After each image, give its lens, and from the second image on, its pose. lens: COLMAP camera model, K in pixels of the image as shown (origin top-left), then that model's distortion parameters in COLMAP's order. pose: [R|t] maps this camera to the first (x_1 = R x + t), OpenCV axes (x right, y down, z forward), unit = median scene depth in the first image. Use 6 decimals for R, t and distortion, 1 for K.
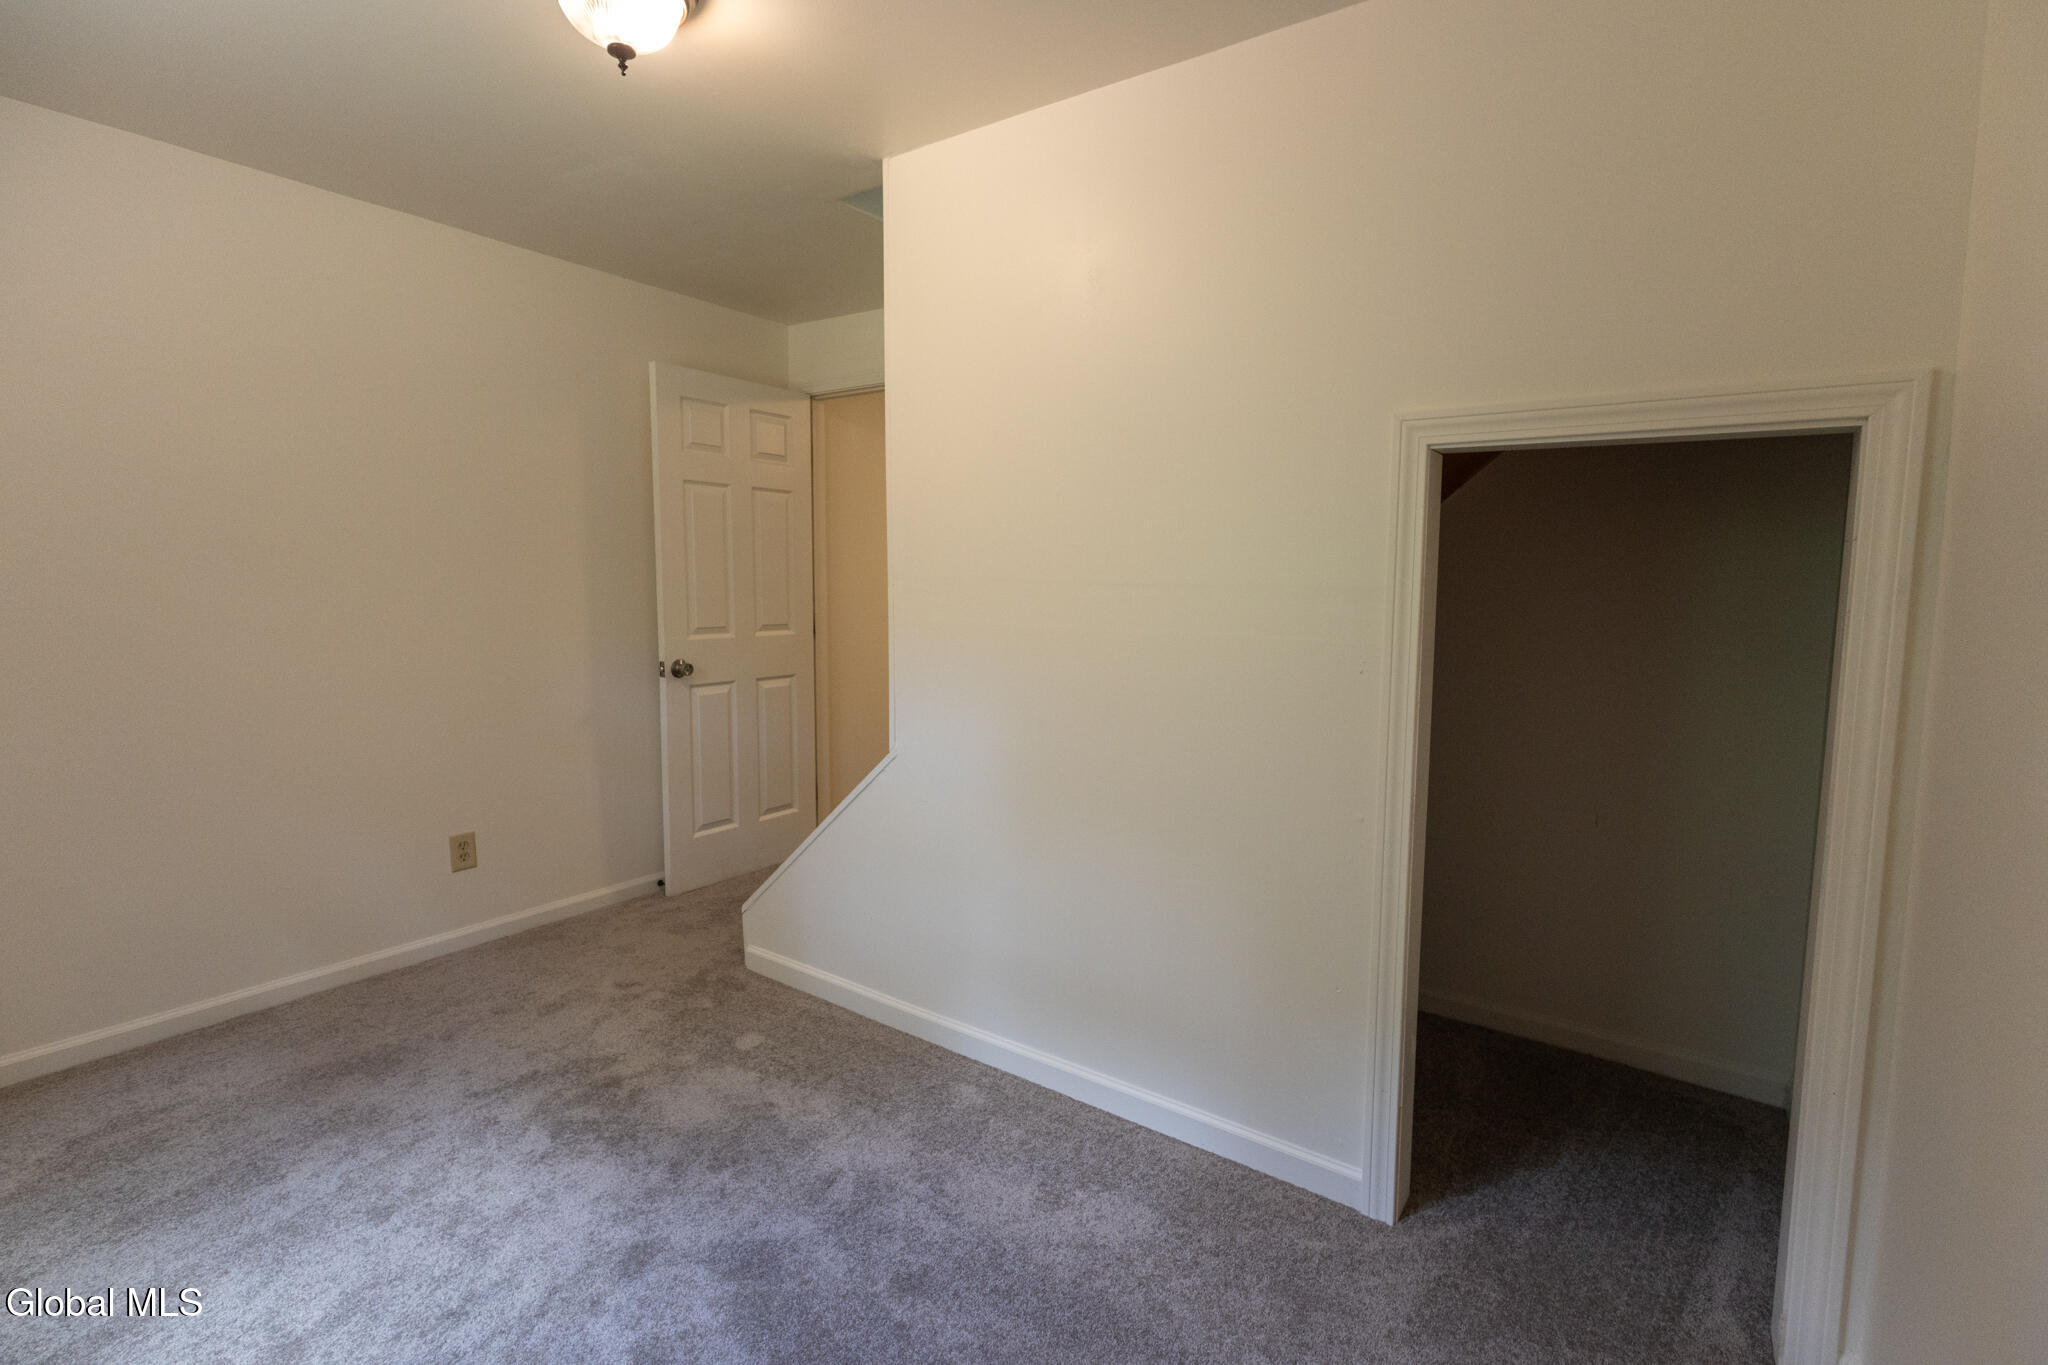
lens RADIAL K [[934.6, 0, 1024.4], [0, 934.6, 682.6], [0, 0, 1]] dist [-0.001086, 0.002897]
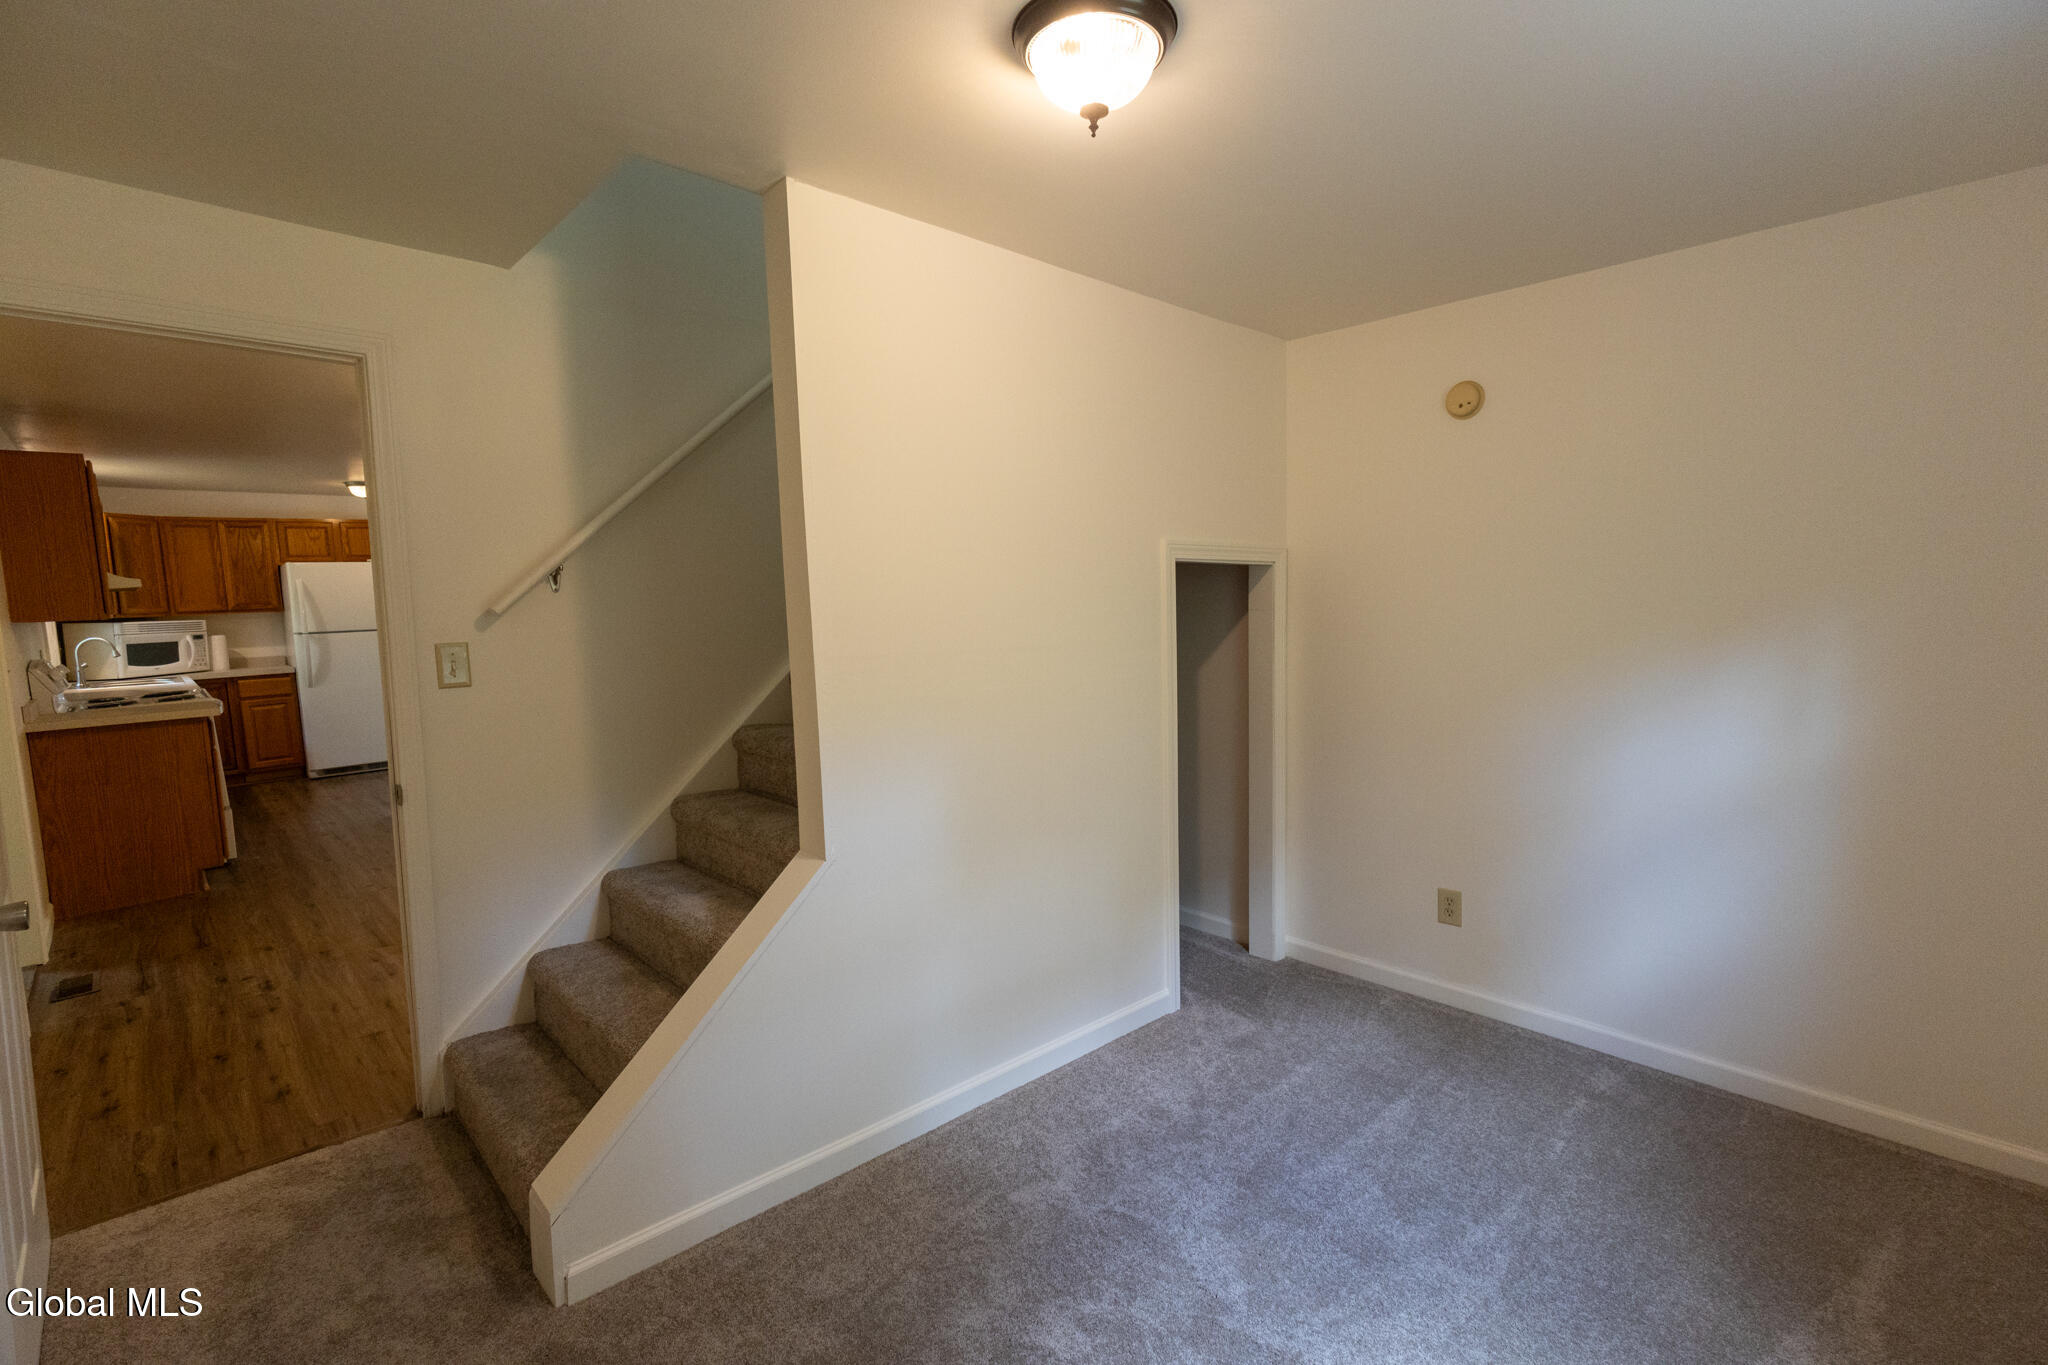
lens RADIAL K [[934.6, 0, 1017.8], [0, 934.6, 676.4], [0, 0, 1]] dist [-0.001086, 0.002897]
pose [[0.209396, -0.084944, 0.974134, -0.985133], [0.140807, 0.988456, 0.055925, -0.116472], [-0.967640, 0.125455, 0.218940, 0.656087]]
